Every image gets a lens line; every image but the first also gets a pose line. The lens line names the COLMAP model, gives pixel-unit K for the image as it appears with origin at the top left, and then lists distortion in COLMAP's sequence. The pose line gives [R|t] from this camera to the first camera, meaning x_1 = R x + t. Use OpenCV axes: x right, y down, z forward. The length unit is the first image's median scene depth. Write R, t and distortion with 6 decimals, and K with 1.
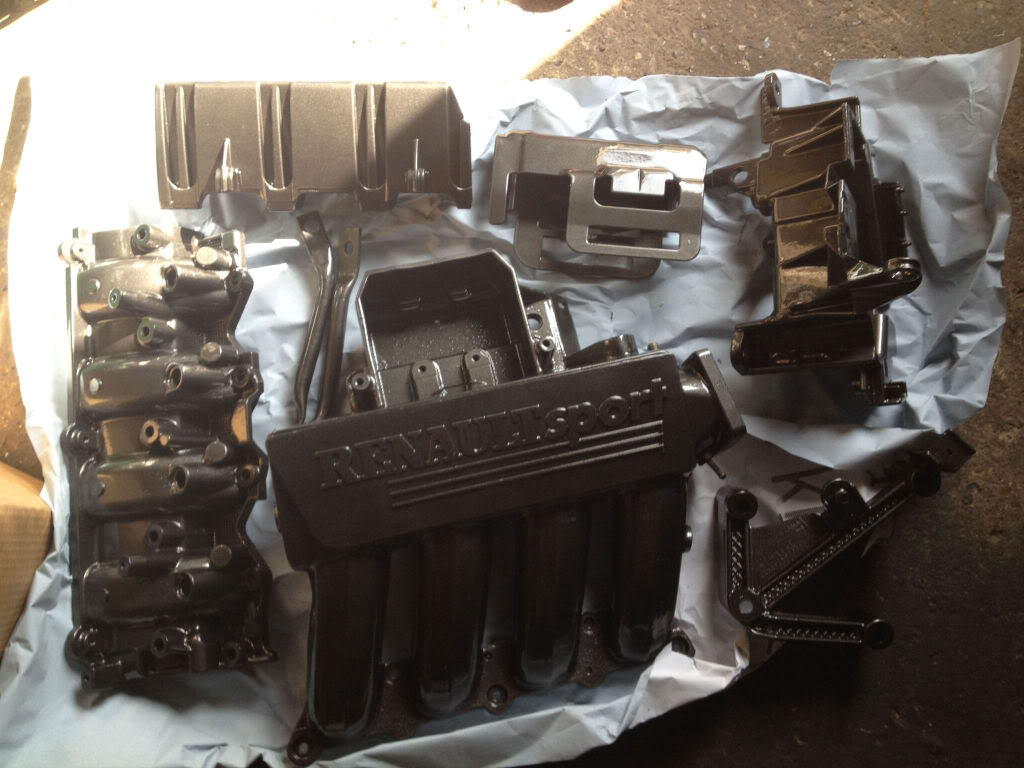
lens RADIAL K [[1093.0, 0, 512.0], [0, 1093.0, 384.0], [0, 0, 1]] dist [0.192829, -0.385058]
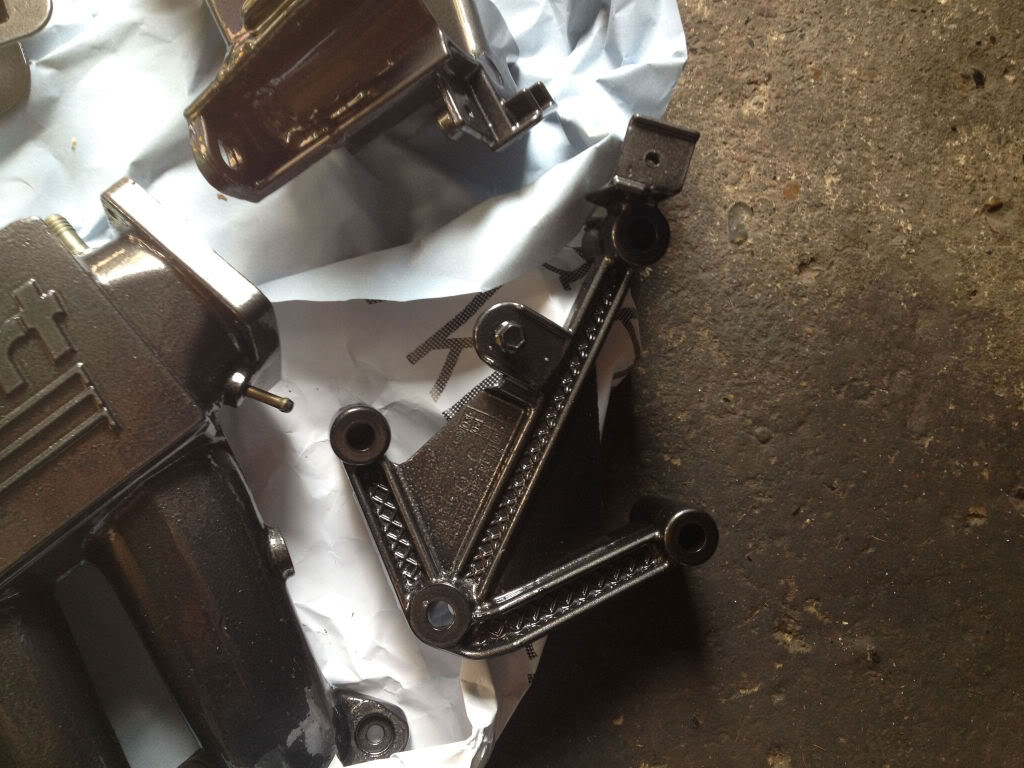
lens RADIAL K [[1019.9, 0, 509.1], [0, 1019.9, 397.9], [0, 0, 1]] dist [0.199992, -0.465327]
pose [[0.887765, -0.451025, 0.091922, 0.218999], [0.441470, 0.890833, 0.107335, 0.069467], [-0.130298, -0.054707, 0.989964, 0.491564]]
